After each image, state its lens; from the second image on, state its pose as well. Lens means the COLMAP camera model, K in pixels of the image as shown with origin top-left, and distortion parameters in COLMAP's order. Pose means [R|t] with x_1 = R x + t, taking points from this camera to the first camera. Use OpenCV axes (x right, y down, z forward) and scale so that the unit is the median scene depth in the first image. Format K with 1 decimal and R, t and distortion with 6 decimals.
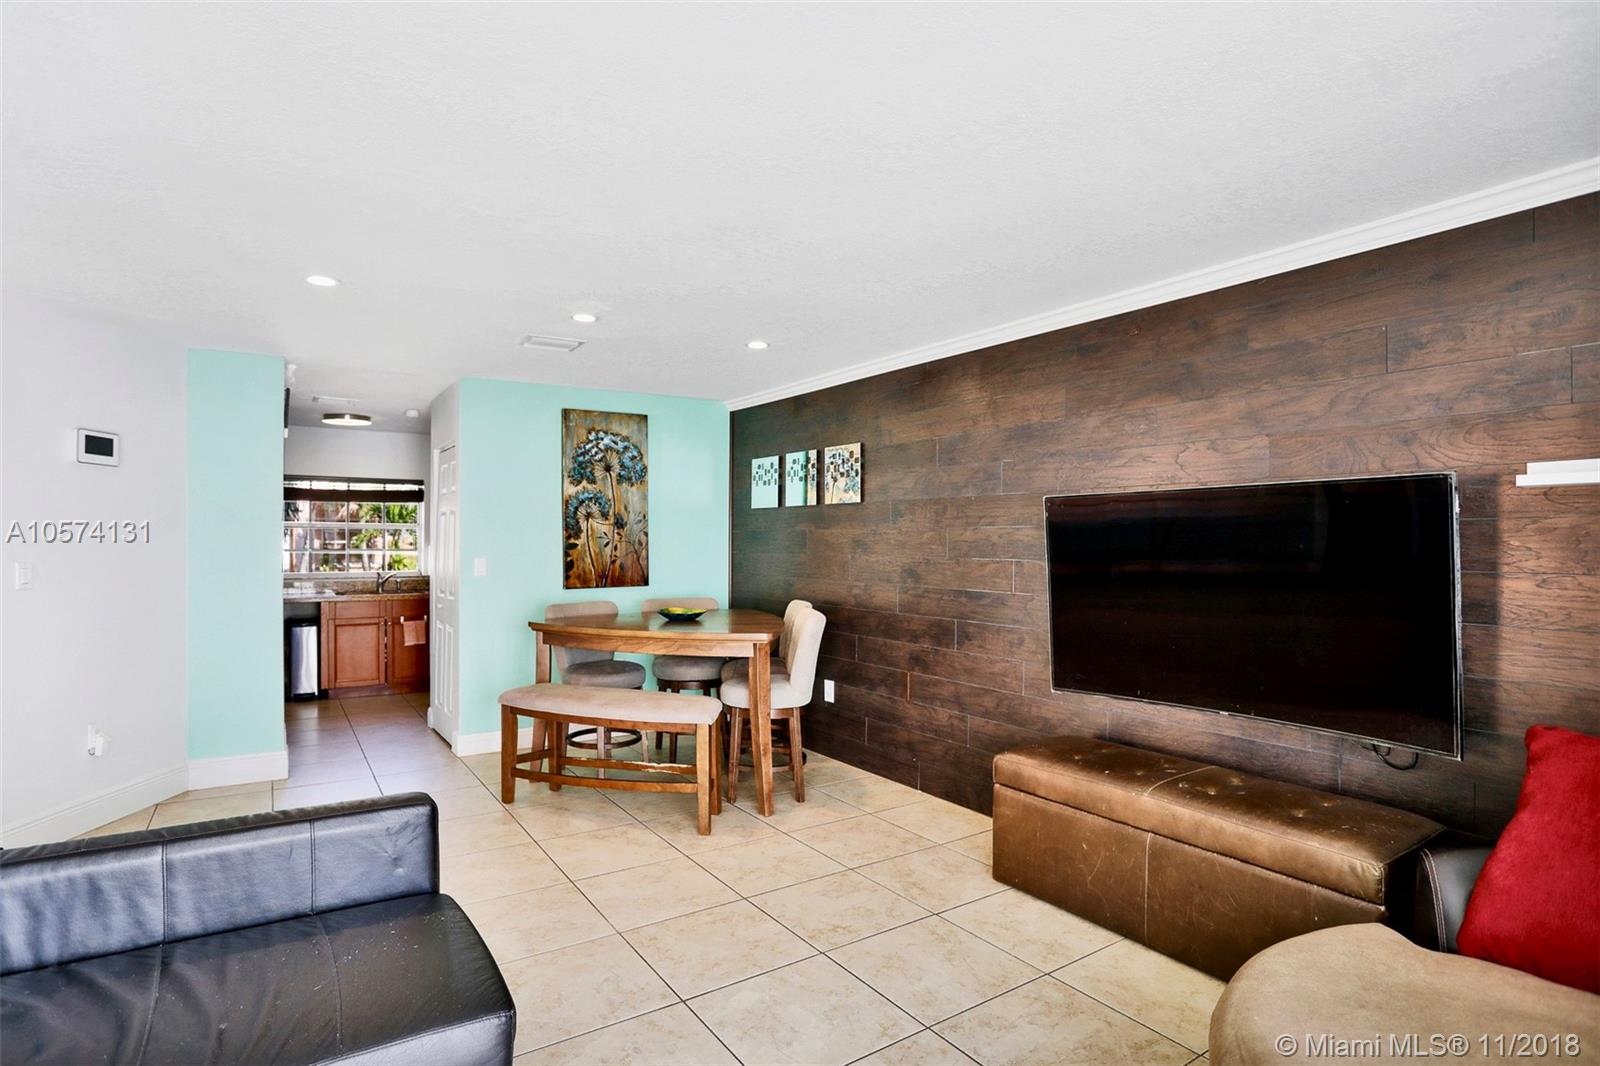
lens RADIAL K [[817.7, 0, 800.0], [0, 817.7, 533.0], [0, 0, 1]] dist [-0.033324, 0.000172]
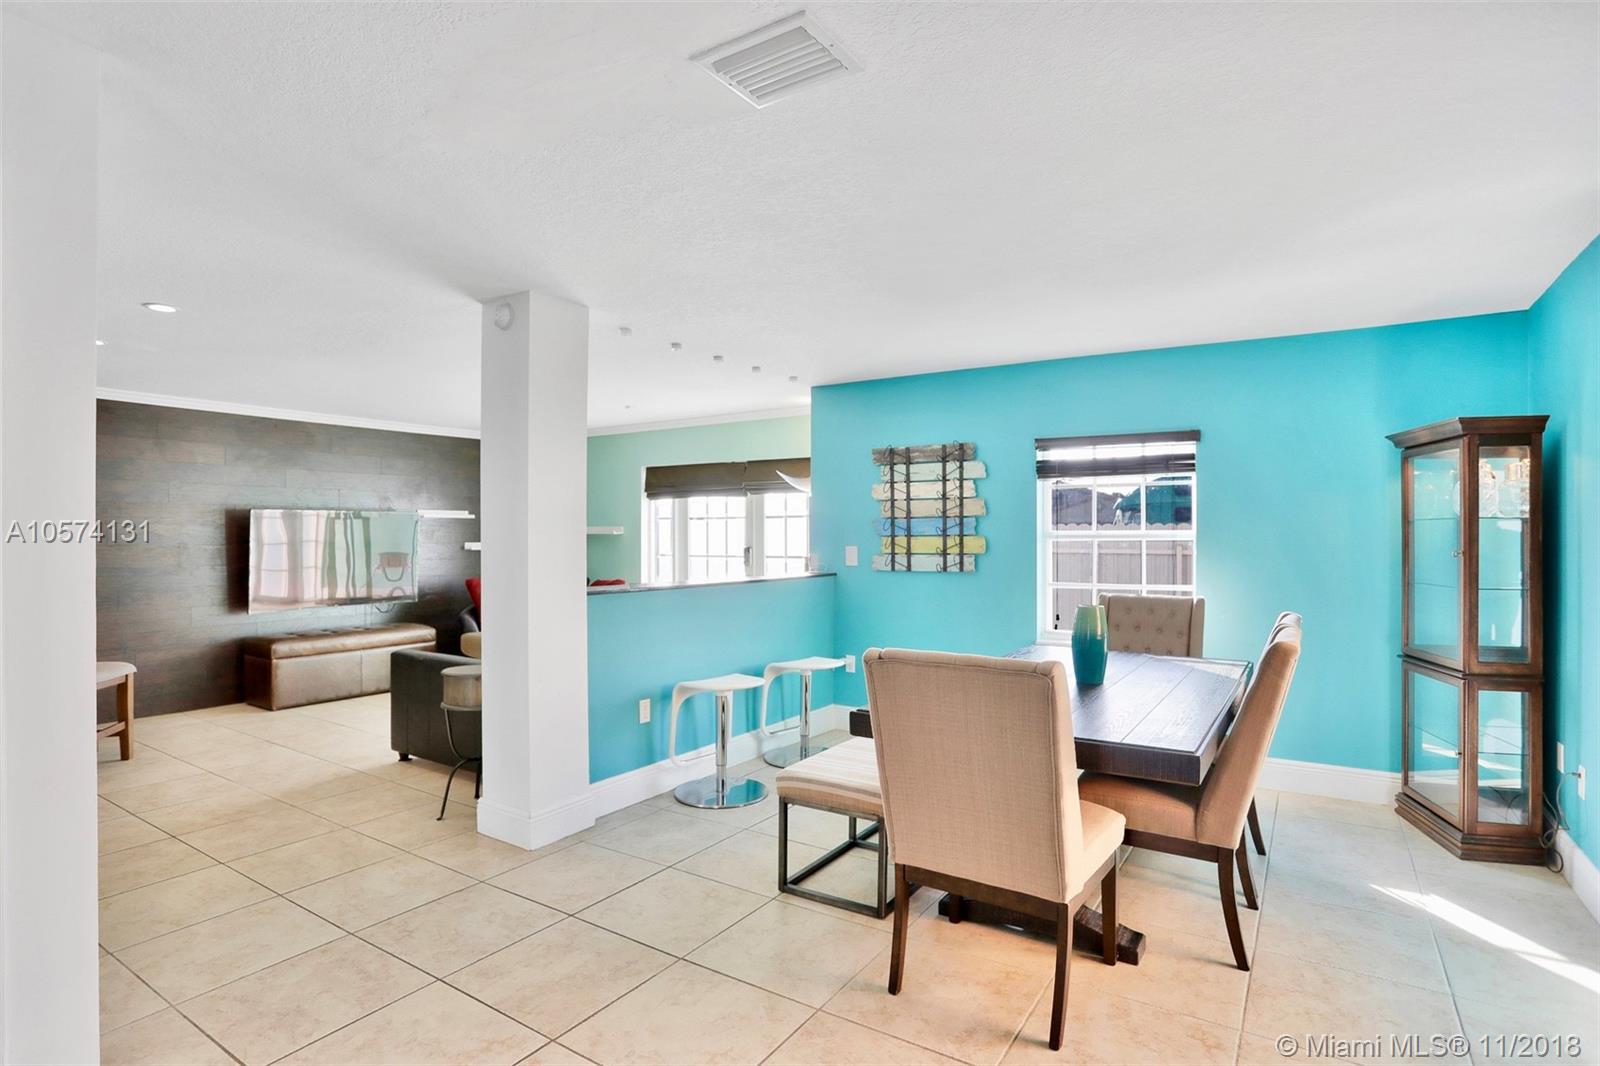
lens RADIAL K [[796.8, 0, 763.7], [0, 796.8, 530.6], [0, 0, 1]] dist [-0.001581, -0.000189]
pose [[-0.339504, -0.000237, 0.940604, -1.608129], [-0.012989, 0.999906, -0.004436, -0.003933], [-0.940515, -0.013723, -0.339475, 0.463910]]
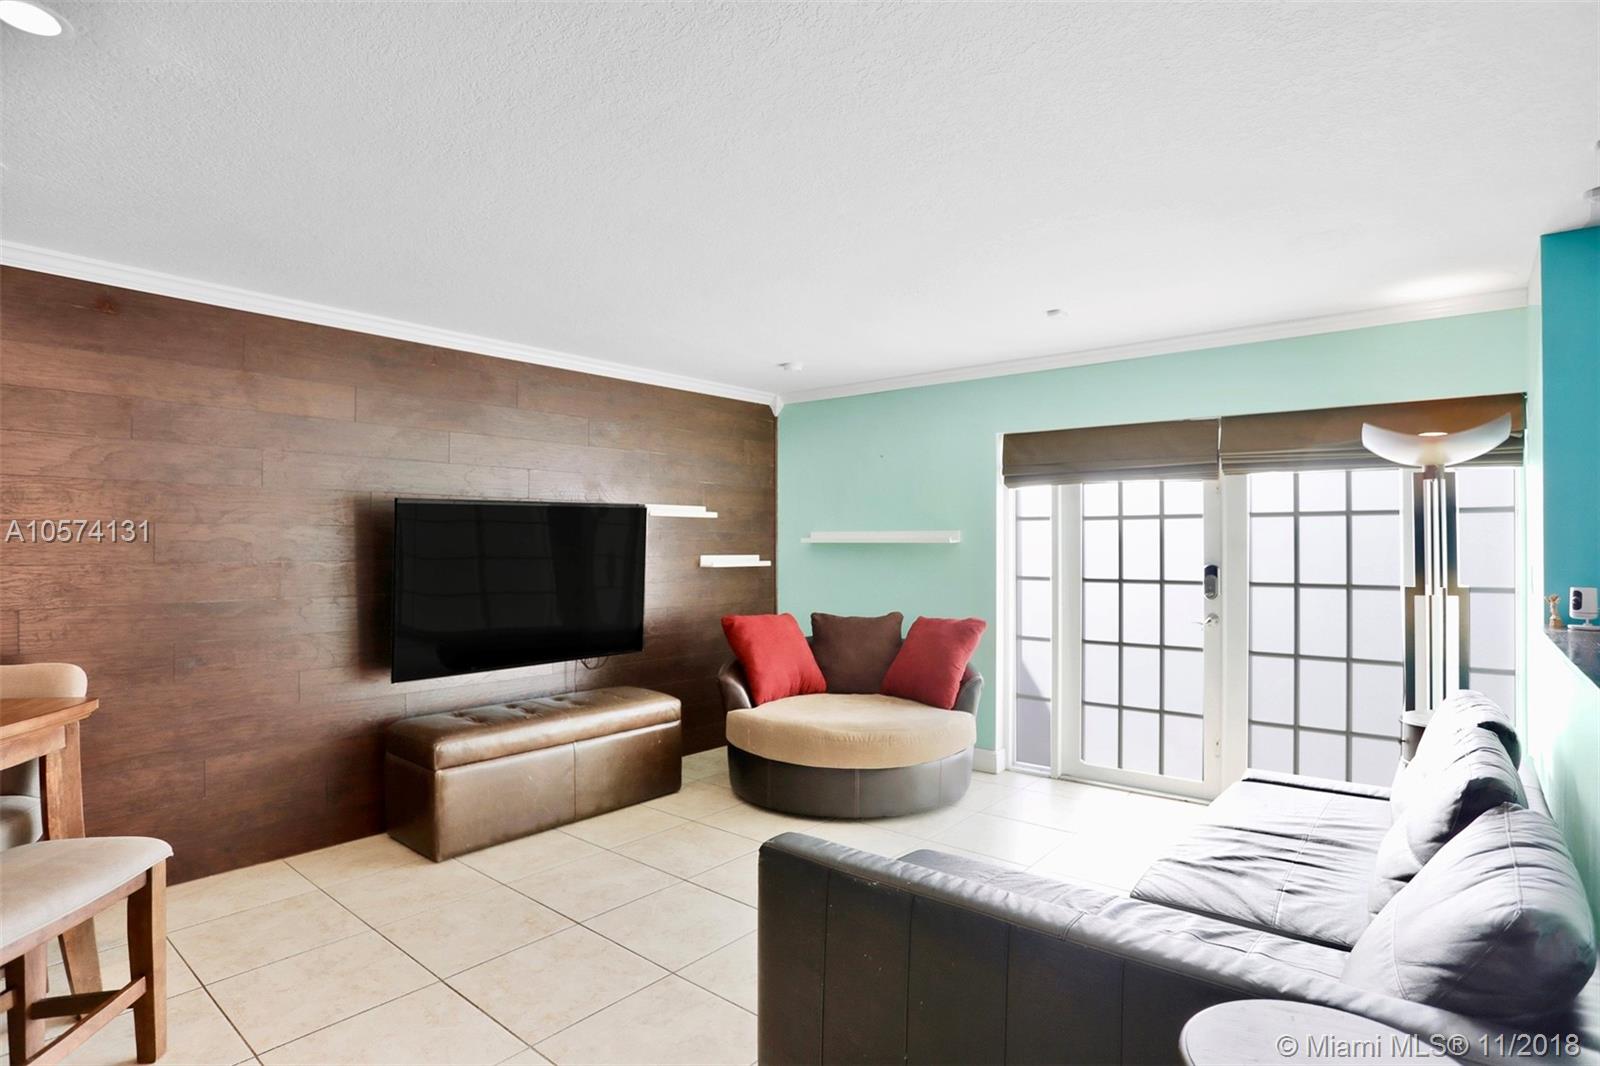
lens RADIAL K [[817.7, 0, 800.0], [0, 817.7, 533.0], [0, 0, 1]] dist [-0.033324, 0.000172]
pose [[-0.266728, 0.005292, 0.963757, -0.755718], [-0.015236, 0.999837, -0.009707, 0.000967], [-0.963651, -0.017272, -0.266604, 0.697107]]
